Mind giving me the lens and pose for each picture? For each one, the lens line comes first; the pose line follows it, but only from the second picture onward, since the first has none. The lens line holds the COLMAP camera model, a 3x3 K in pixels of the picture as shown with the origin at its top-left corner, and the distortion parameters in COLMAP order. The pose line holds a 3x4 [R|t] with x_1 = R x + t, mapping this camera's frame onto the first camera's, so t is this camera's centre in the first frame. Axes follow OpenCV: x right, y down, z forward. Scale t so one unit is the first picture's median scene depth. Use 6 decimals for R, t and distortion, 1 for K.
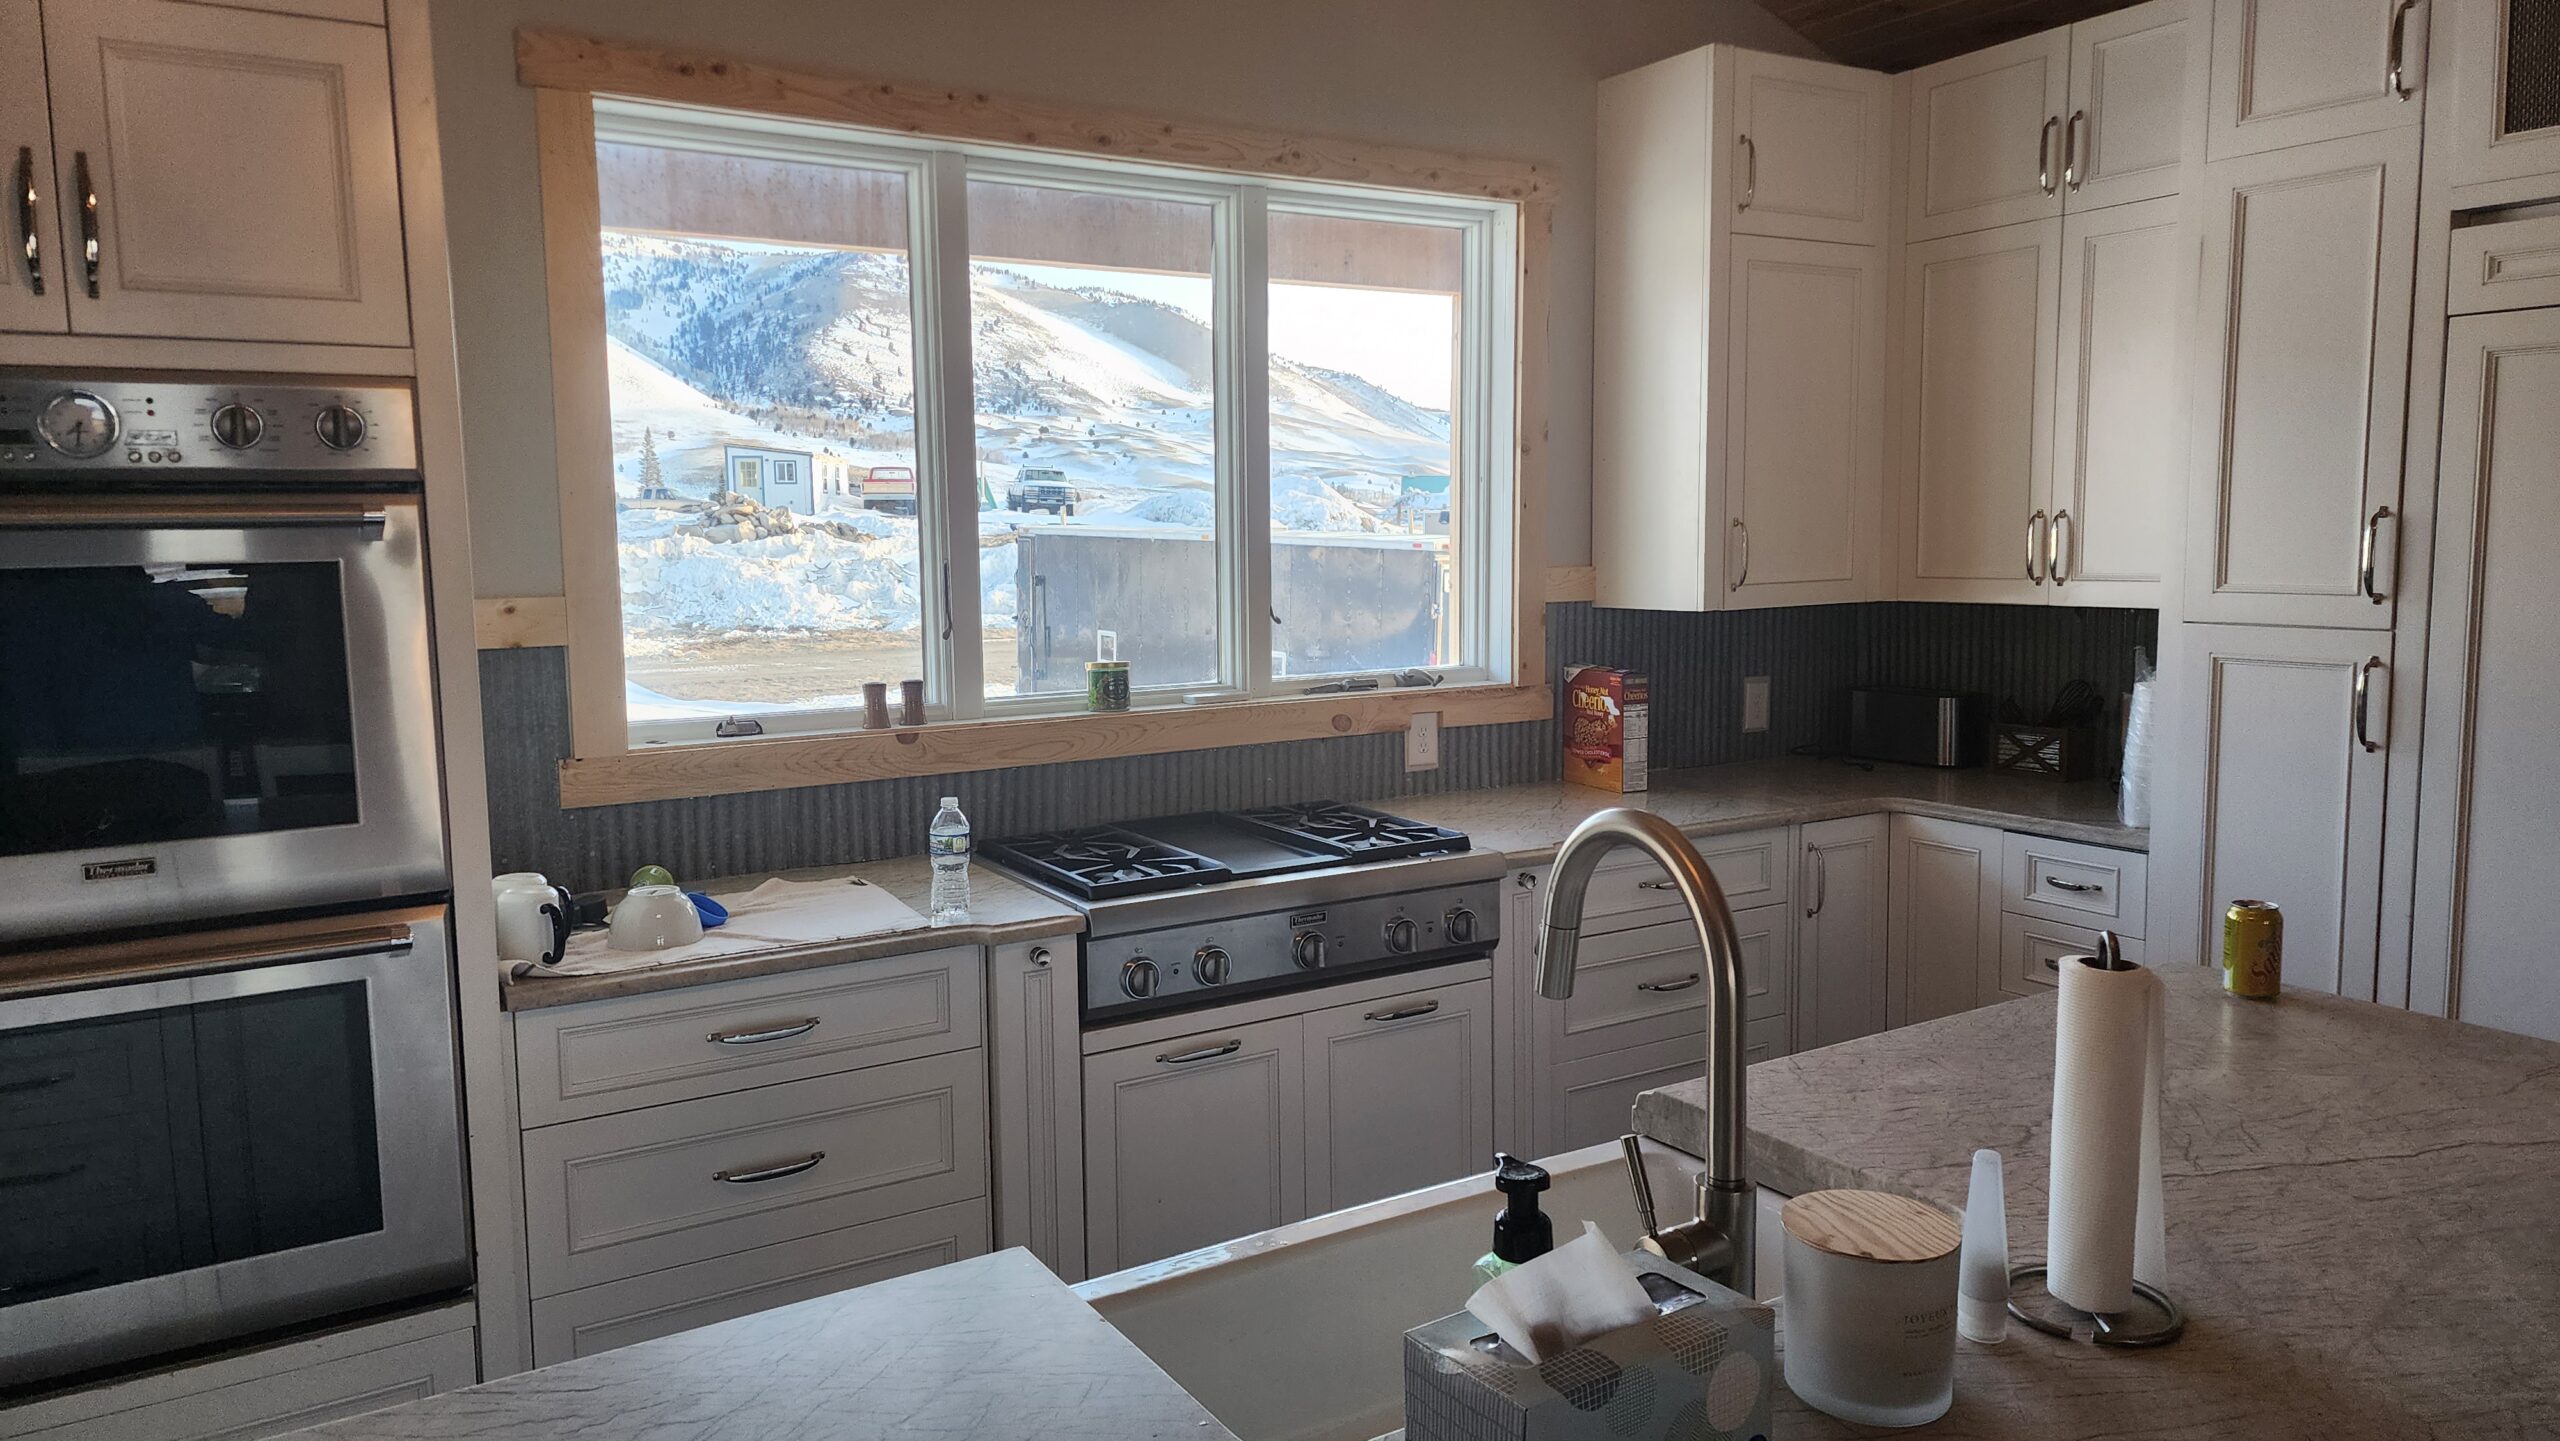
lens RADIAL K [[1722.5, 0, 1283.0], [0, 1722.5, 683.5], [0, 0, 1]] dist [0.066179, 0.000235]
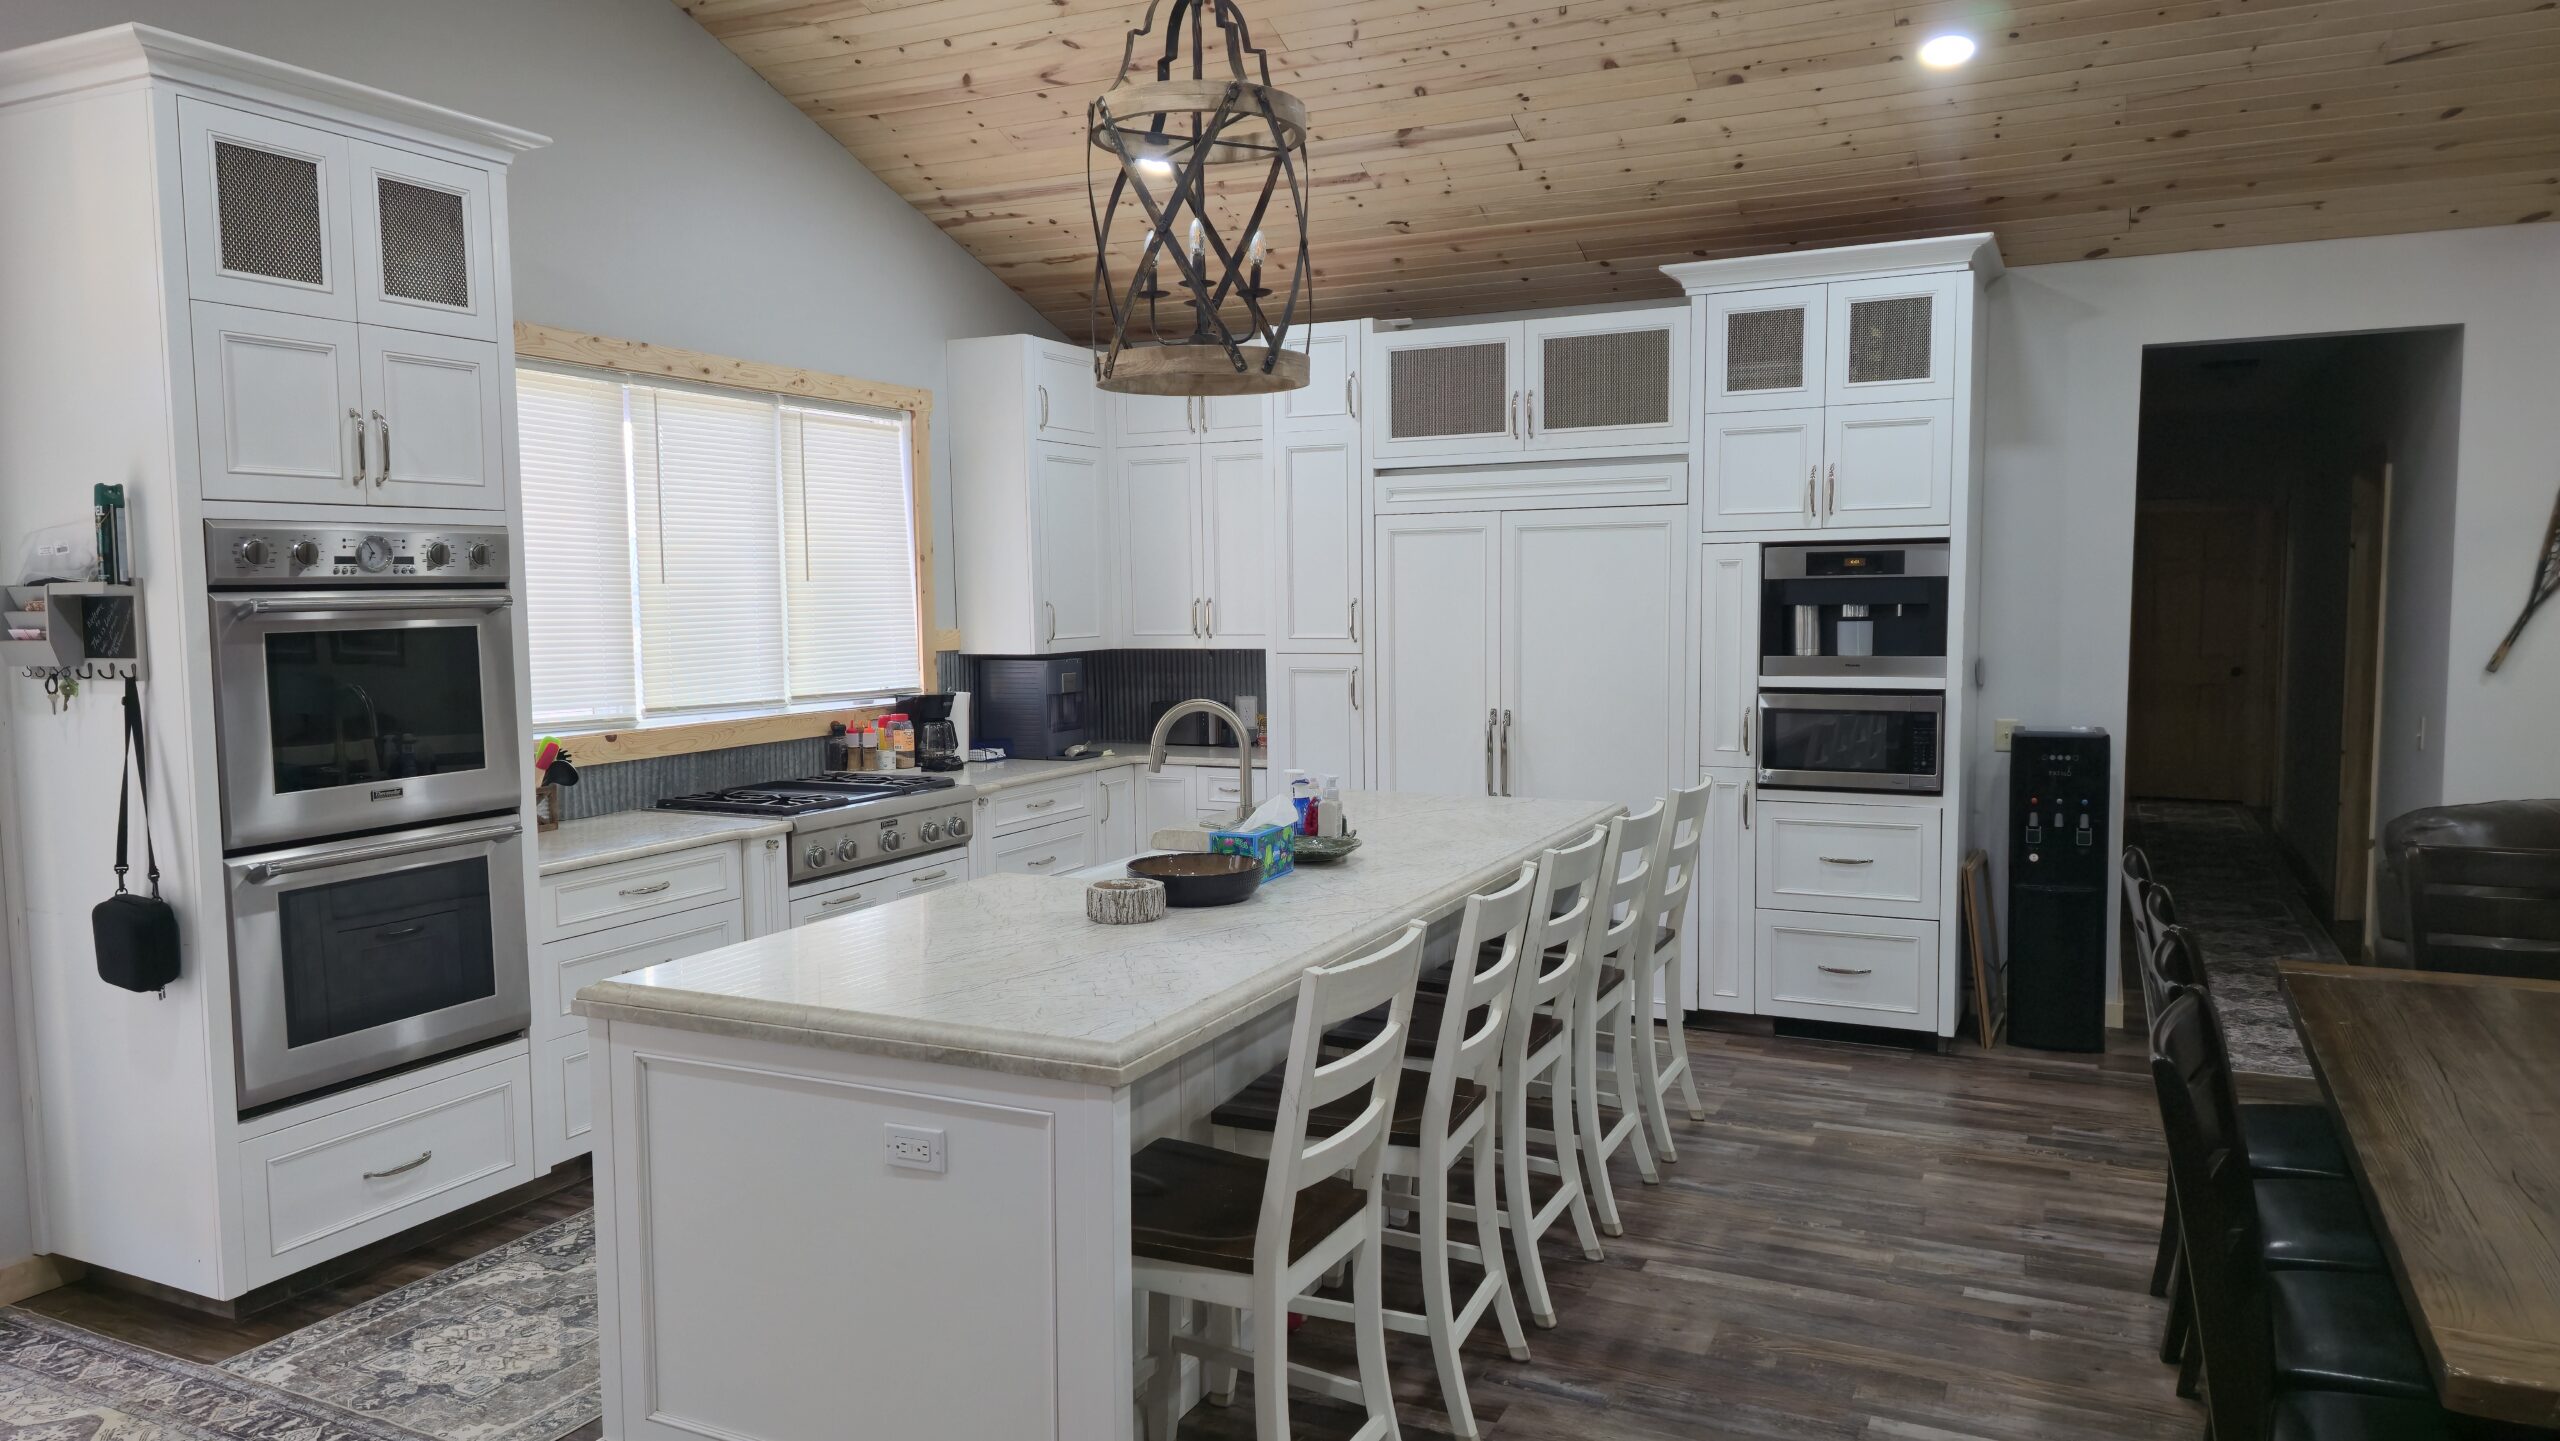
lens RADIAL K [[1681.2, 0, 1277.0], [0, 1681.2, 731.2], [0, 0, 1]] dist [0.073667, -0.075128]
pose [[0.844851, -0.042799, 0.533287, -0.612050], [0.052773, 0.998601, -0.003462, 0.071060], [-0.532393, 0.031068, 0.845927, -0.746565]]
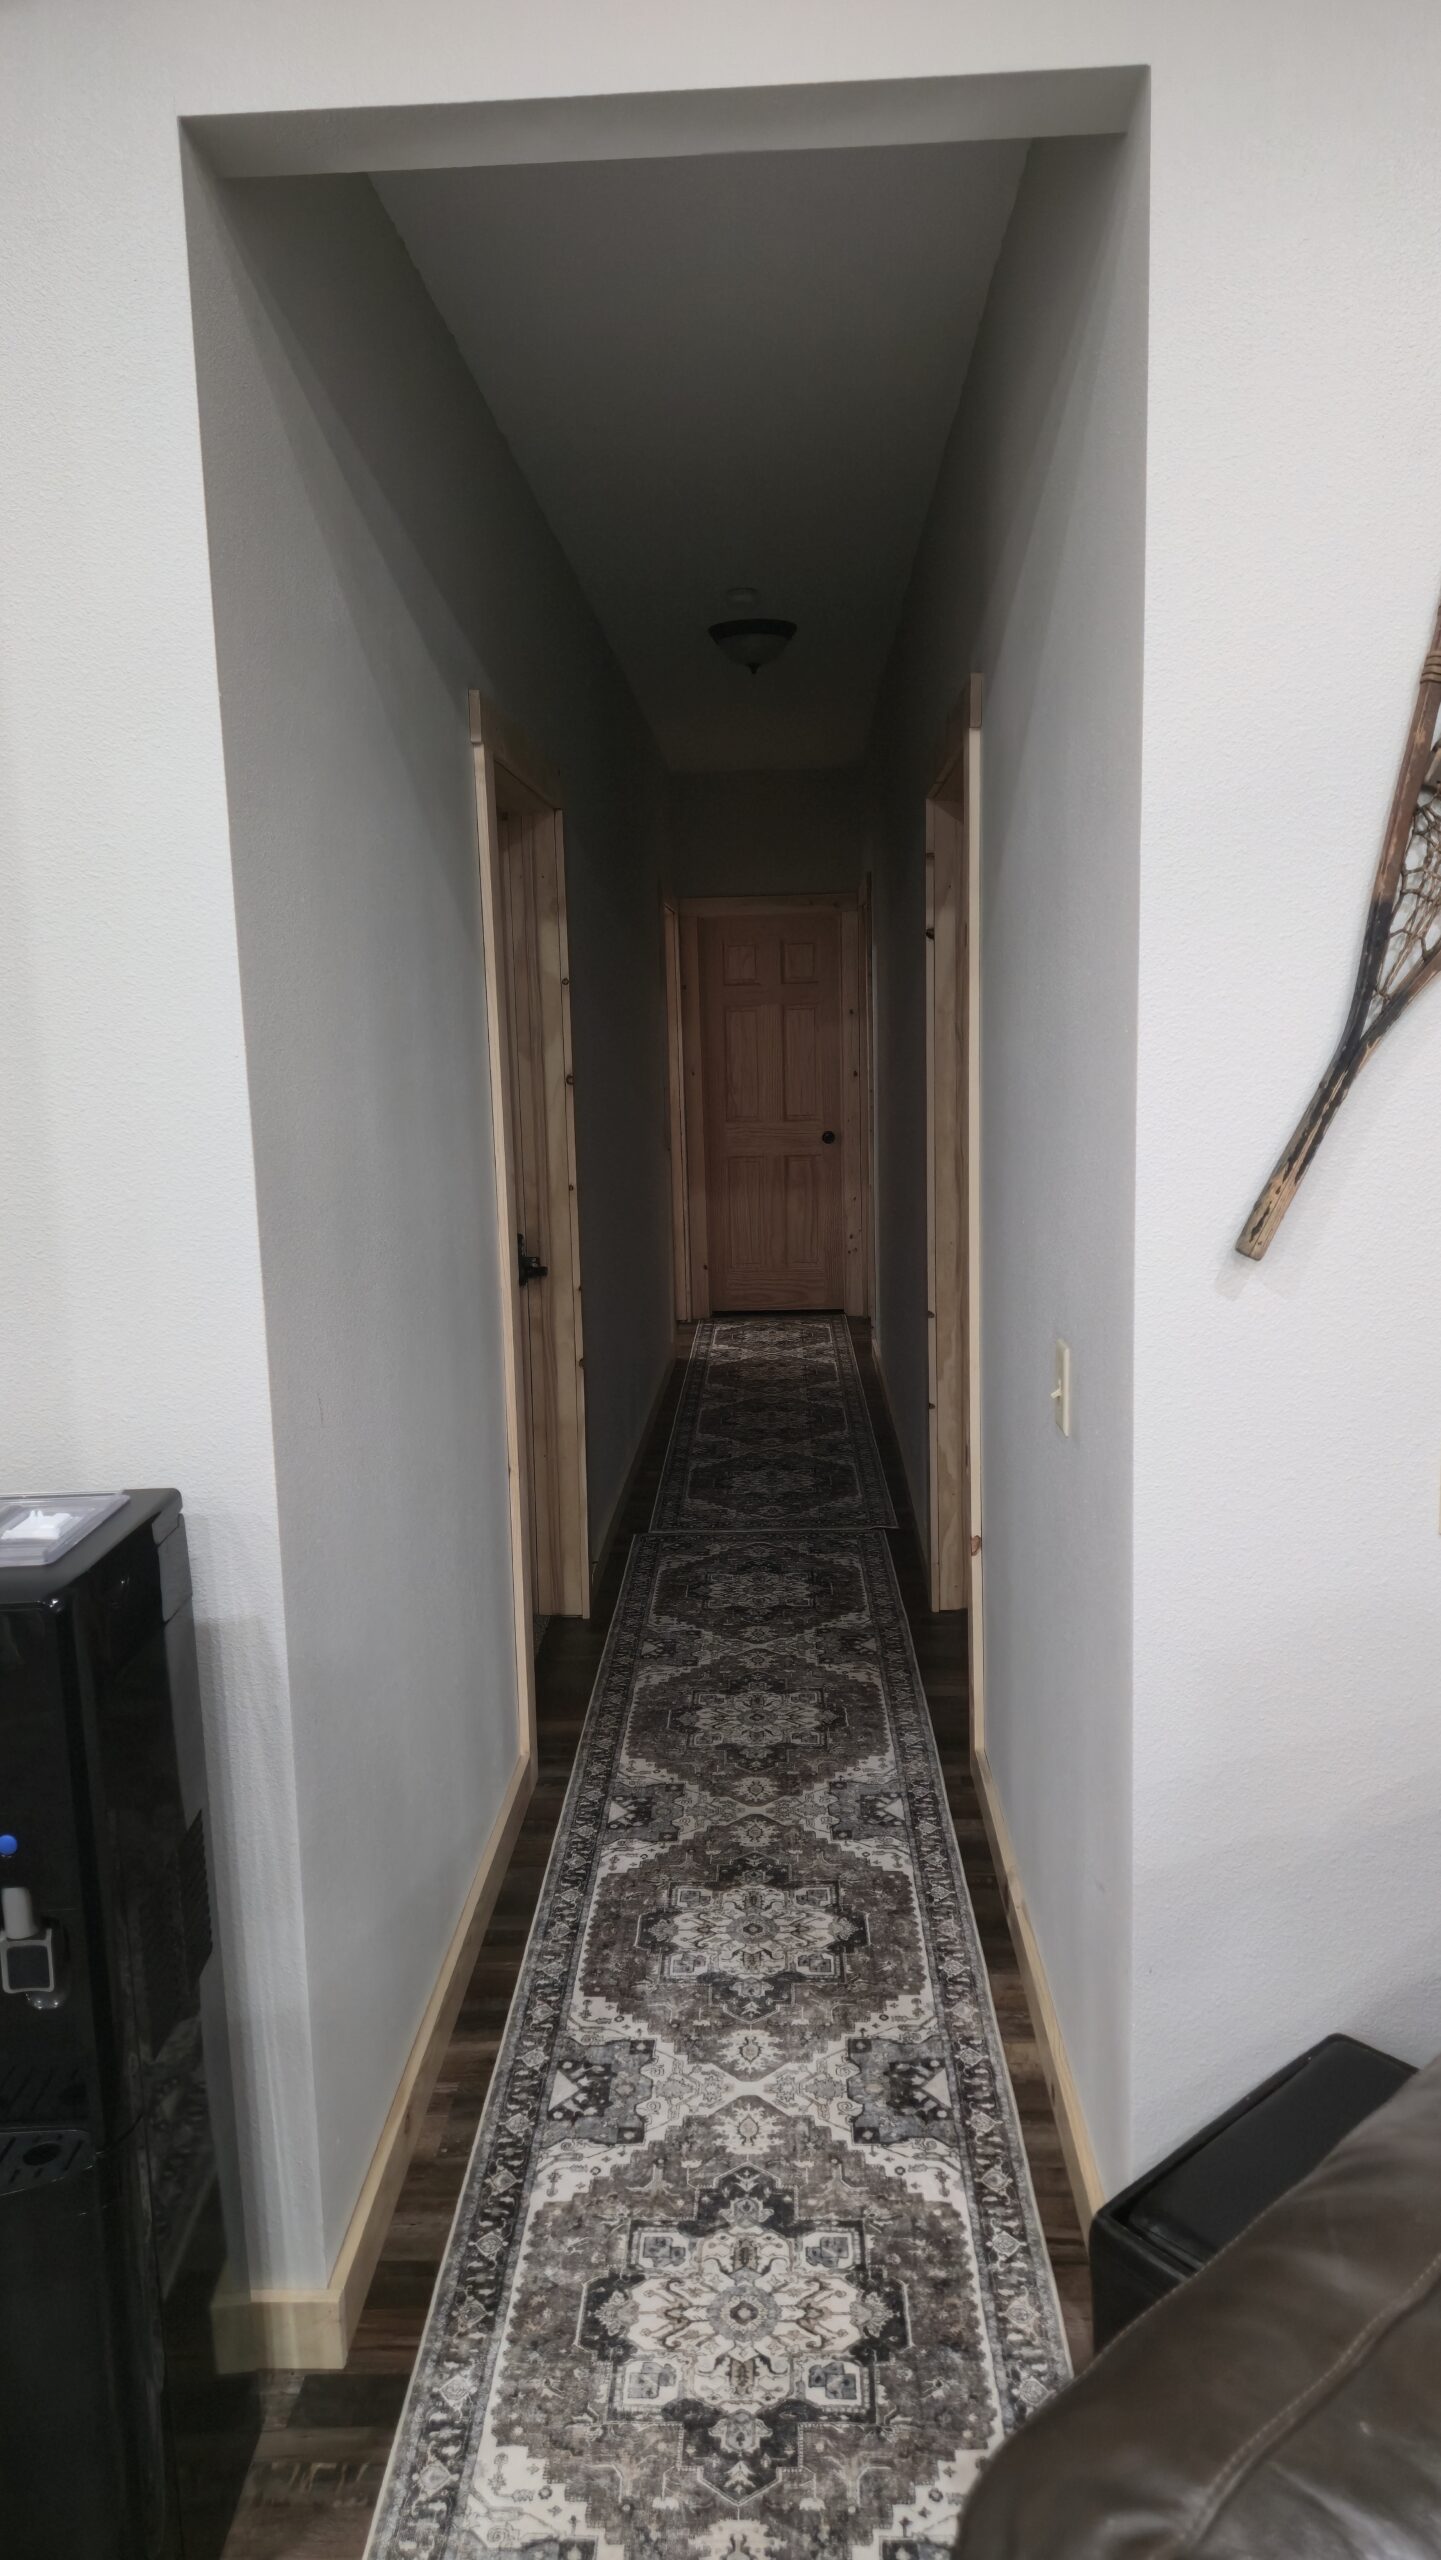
lens RADIAL K [[1681.2, 0, 720.5], [0, 1681.2, 1280.0], [0, 0, 1]] dist [0.073667, -0.075128]
pose [[0.563266, -0.133189, 0.815470, 0.900207], [0.103236, 0.990534, 0.090475, 0.006371], [-0.819801, 0.033224, 0.571684, -0.069634]]
